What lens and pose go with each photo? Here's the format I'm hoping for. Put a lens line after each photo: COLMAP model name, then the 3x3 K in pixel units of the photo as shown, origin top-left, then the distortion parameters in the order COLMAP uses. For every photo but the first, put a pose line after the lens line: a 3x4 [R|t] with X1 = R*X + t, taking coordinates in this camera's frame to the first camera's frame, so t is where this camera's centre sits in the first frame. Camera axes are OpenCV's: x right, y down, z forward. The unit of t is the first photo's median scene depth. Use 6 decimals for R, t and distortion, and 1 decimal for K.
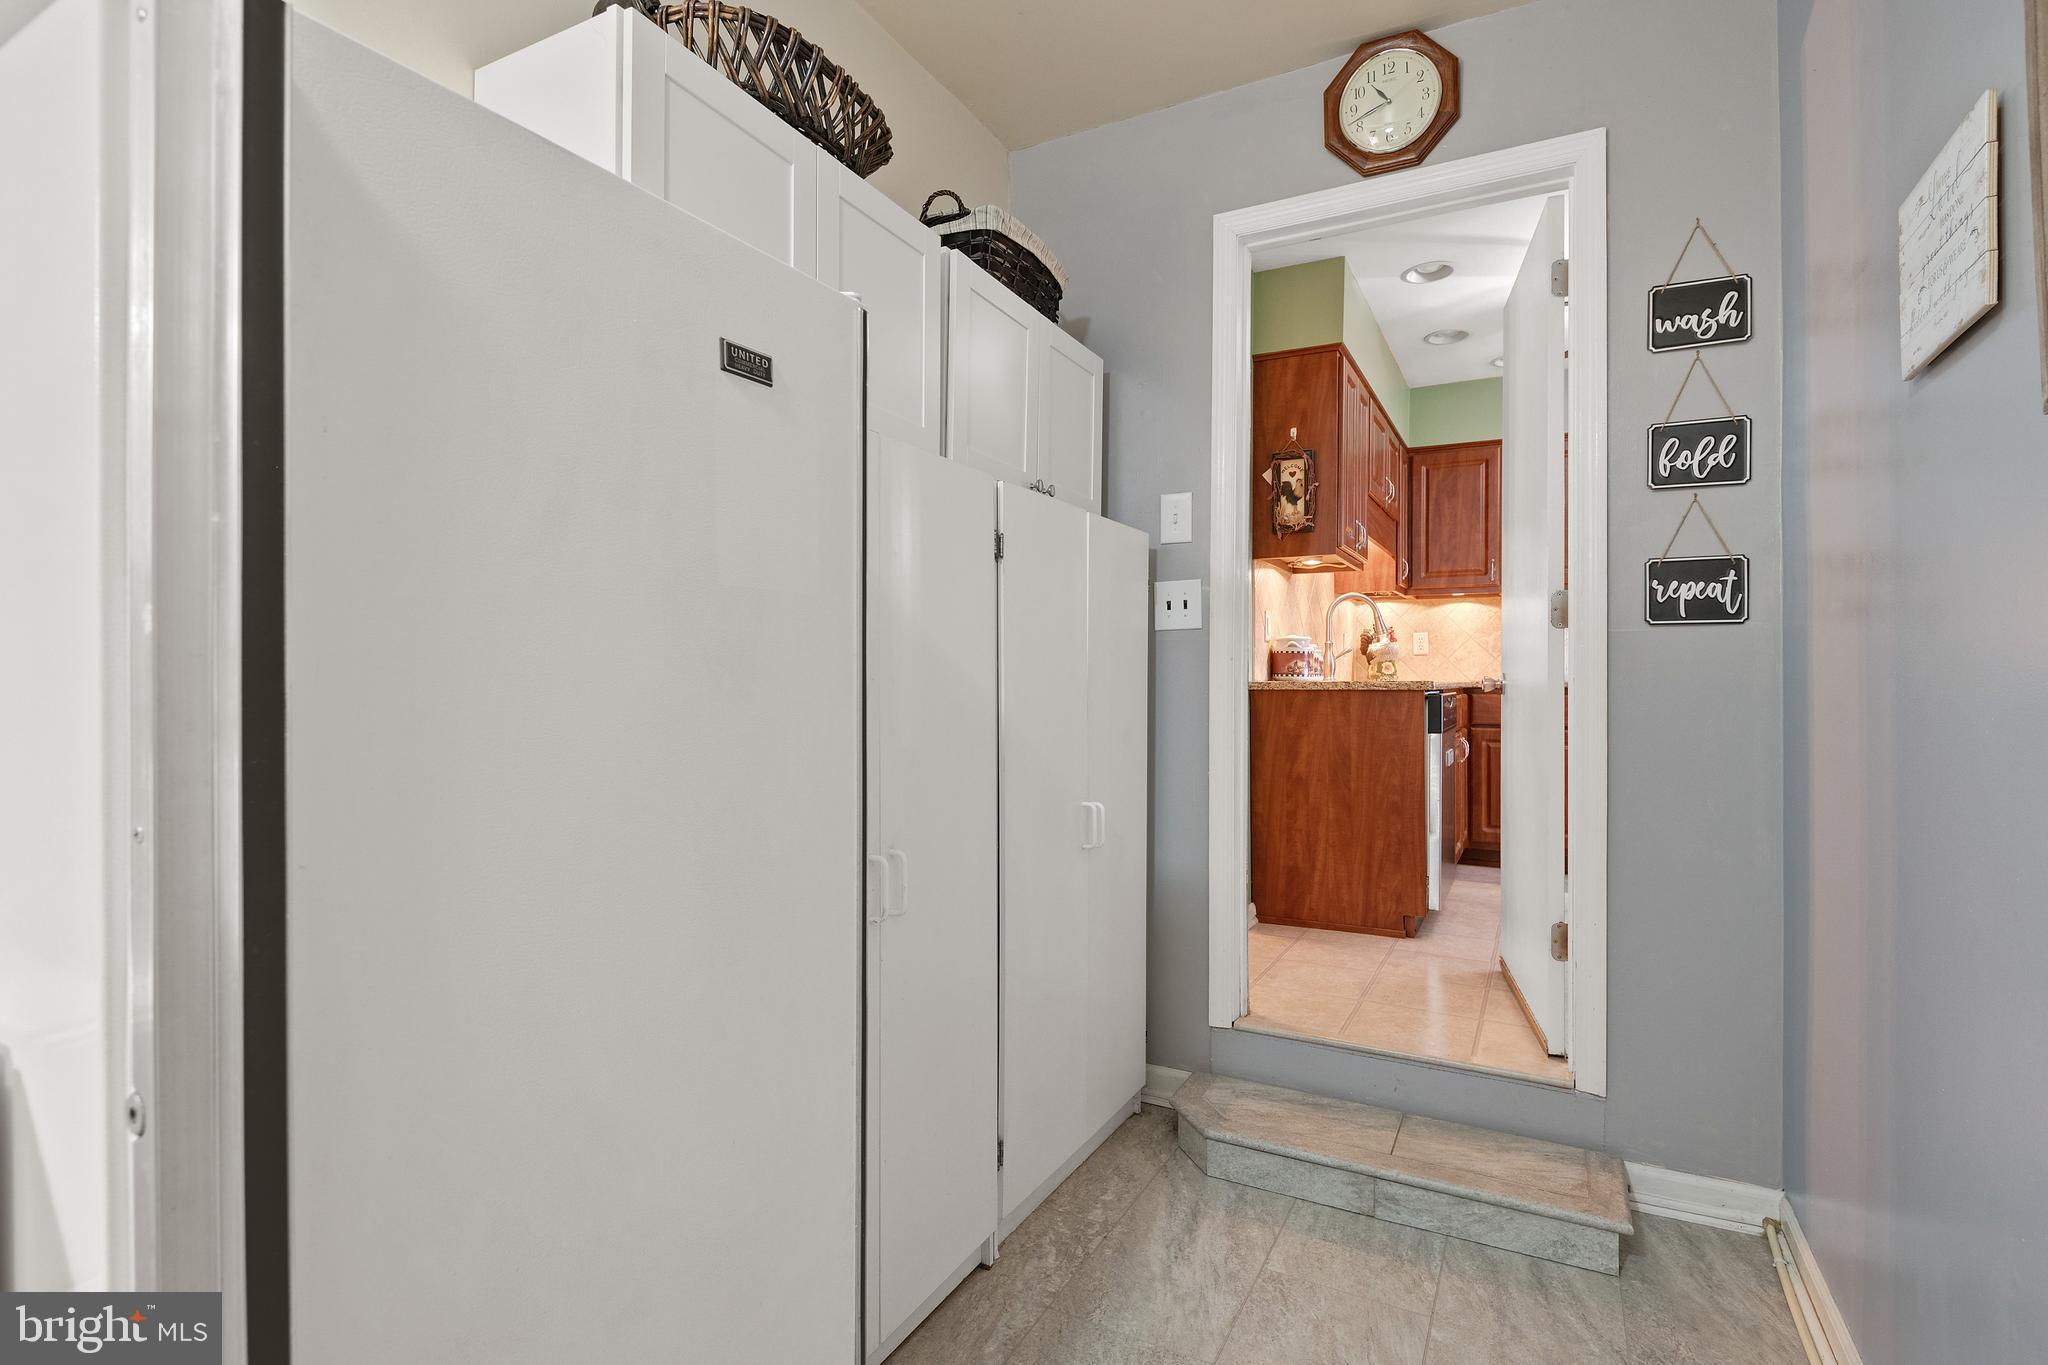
lens RADIAL K [[947.7, 0, 1033.3], [0, 947.7, 649.6], [0, 0, 1]] dist [0.031105, -0.020844]
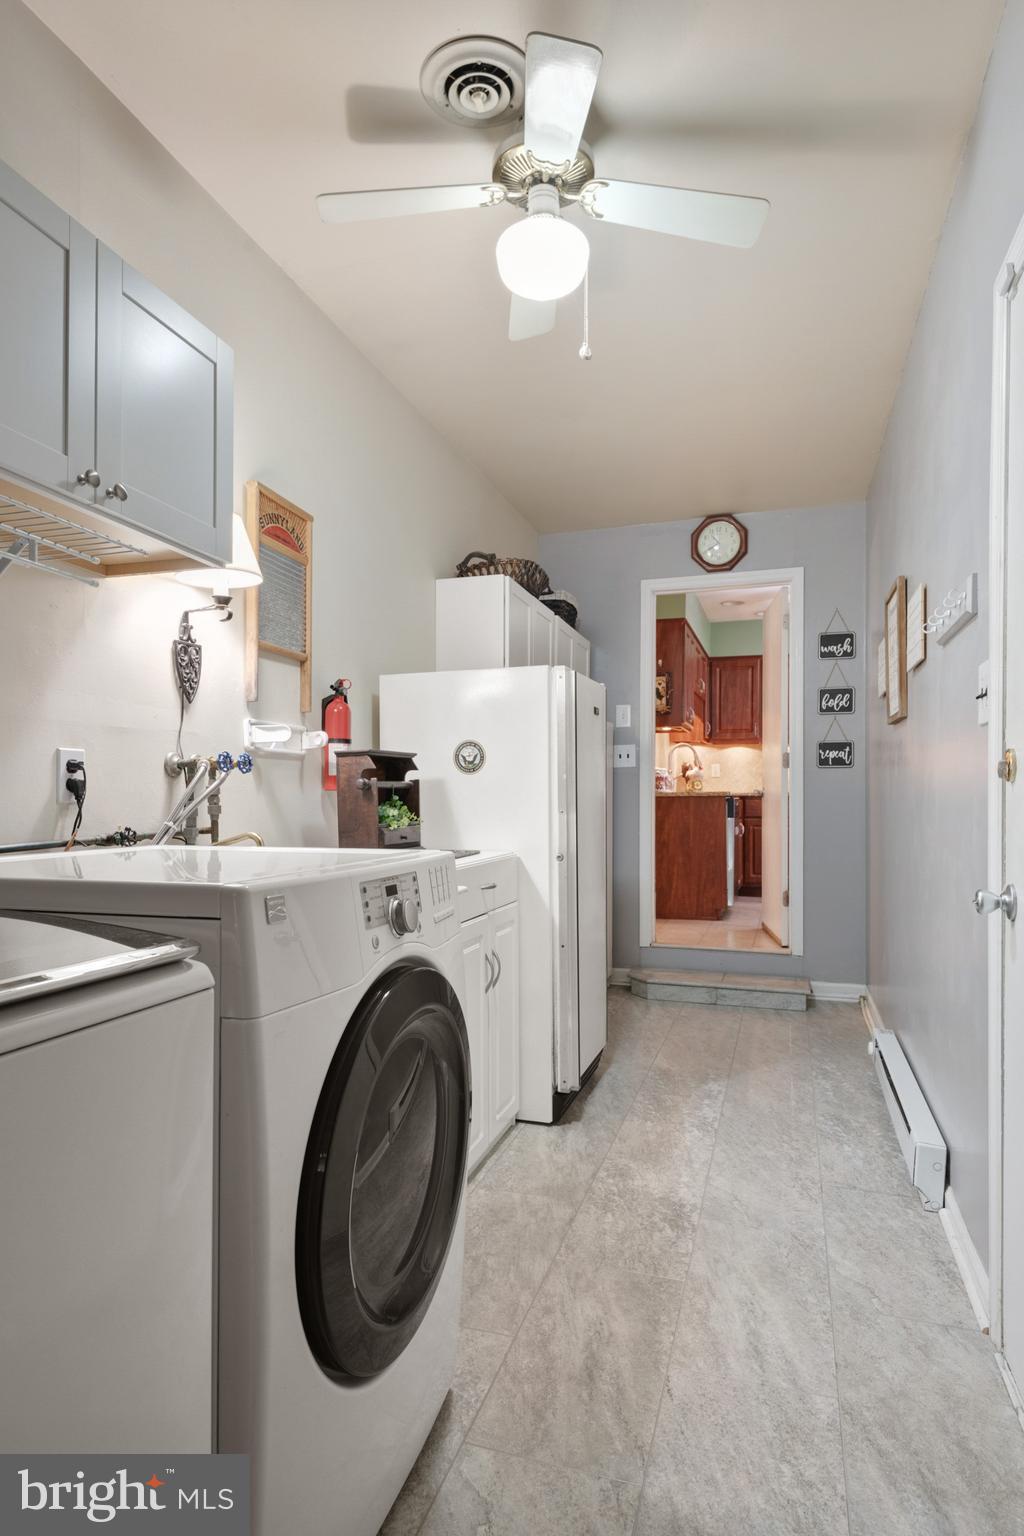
lens RADIAL K [[809.1, 0, 512.0], [0, 809.1, 768.0], [0, 0, 1]] dist [0.048440, -0.000179]
pose [[0.986356, 0.002213, 0.164612, -0.416972], [-0.001689, 0.999993, -0.003327, -0.013232], [-0.164618, 0.003003, 0.986353, -0.809565]]
